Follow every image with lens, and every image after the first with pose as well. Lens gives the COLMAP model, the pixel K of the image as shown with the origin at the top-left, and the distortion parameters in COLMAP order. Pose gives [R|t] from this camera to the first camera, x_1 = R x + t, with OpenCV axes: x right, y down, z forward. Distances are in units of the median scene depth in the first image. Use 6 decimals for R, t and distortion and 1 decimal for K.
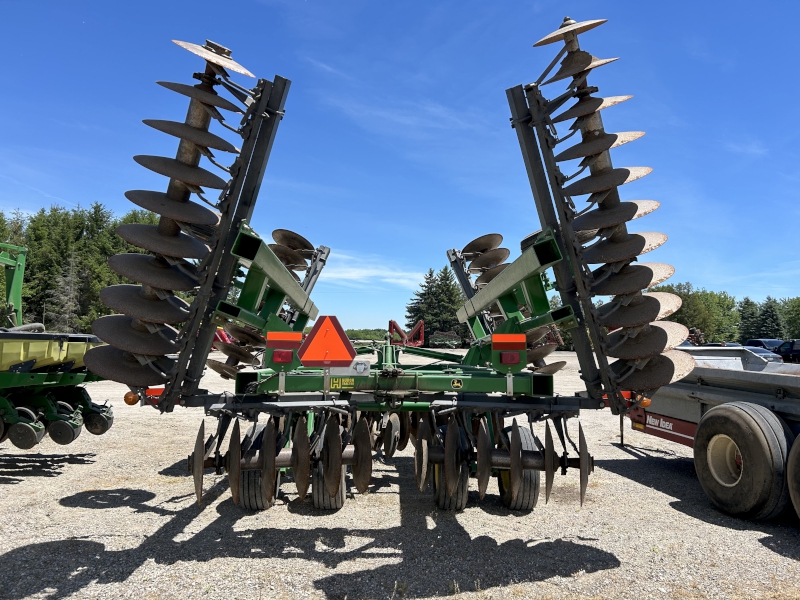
lens RADIAL K [[602.6, 0, 405.9], [0, 602.6, 305.2], [0, 0, 1]] dist [0.029435, -0.005870]
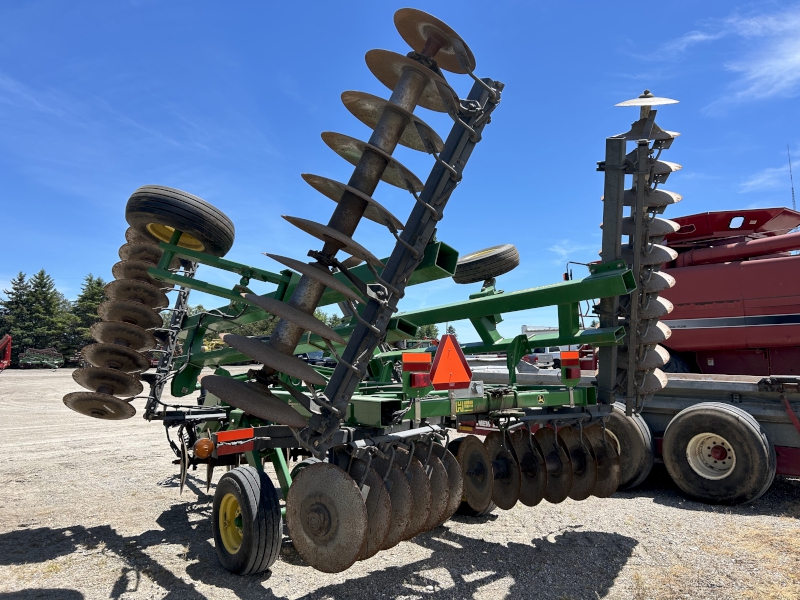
lens RADIAL K [[602.6, 0, 405.9], [0, 602.6, 305.2], [0, 0, 1]] dist [0.029435, -0.005870]
pose [[0.799487, 0.030092, 0.599930, -0.625459], [-0.015920, 0.999455, -0.028916, -0.000477], [-0.600473, 0.013567, 0.799530, 0.241982]]
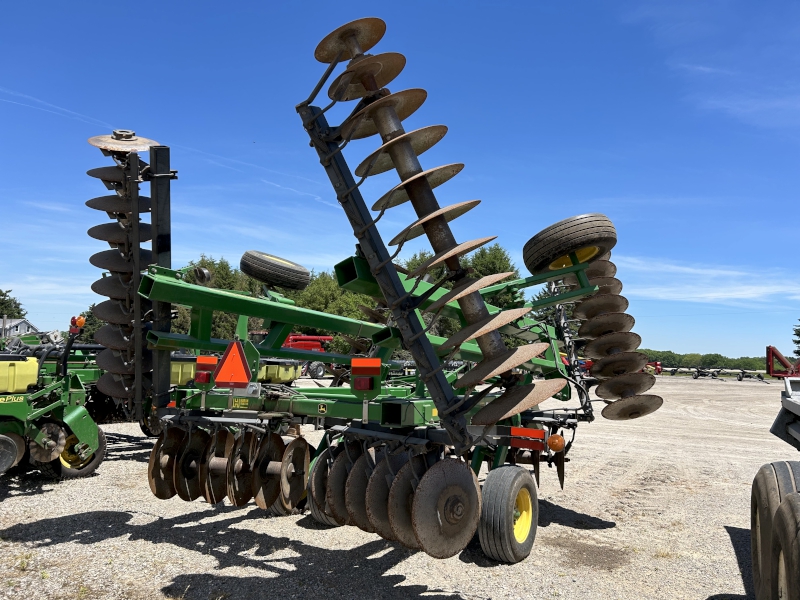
lens RADIAL K [[601.0, 0, 400.0], [0, 601.0, 300.0], [0, 0, 1]] dist [0.028060, -0.003441]
pose [[0.829948, -0.051044, -0.555501, 0.638917], [0.021577, 0.997997, -0.059468, 0.009764], [0.557424, 0.037369, 0.829387, 0.193010]]
